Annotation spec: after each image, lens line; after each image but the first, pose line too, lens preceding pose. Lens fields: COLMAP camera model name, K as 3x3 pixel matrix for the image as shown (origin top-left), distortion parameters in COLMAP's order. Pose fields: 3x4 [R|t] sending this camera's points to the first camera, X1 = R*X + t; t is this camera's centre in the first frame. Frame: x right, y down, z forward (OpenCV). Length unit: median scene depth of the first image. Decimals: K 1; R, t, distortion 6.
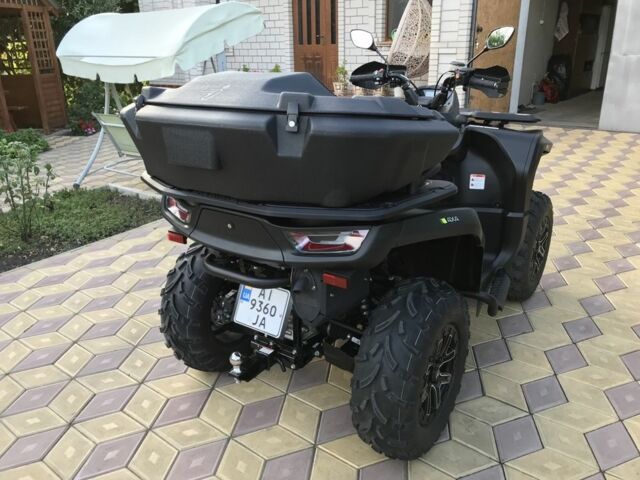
lens RADIAL K [[530.1, 0, 321.0], [0, 530.1, 231.2], [0, 0, 1]] dist [0.042785, -0.001423]
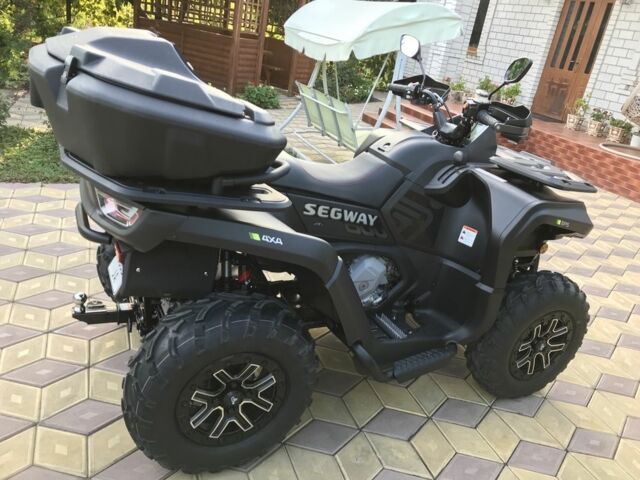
lens RADIAL K [[517.6, 0, 320.0], [0, 517.6, 240.0], [0, 0, 1]] dist [0.013193, 0.000174]
pose [[0.844976, 0.349872, -0.404482, 0.248143], [-0.341742, 0.934995, 0.094850, -0.049108], [0.411374, 0.058082, 0.909614, 0.090908]]
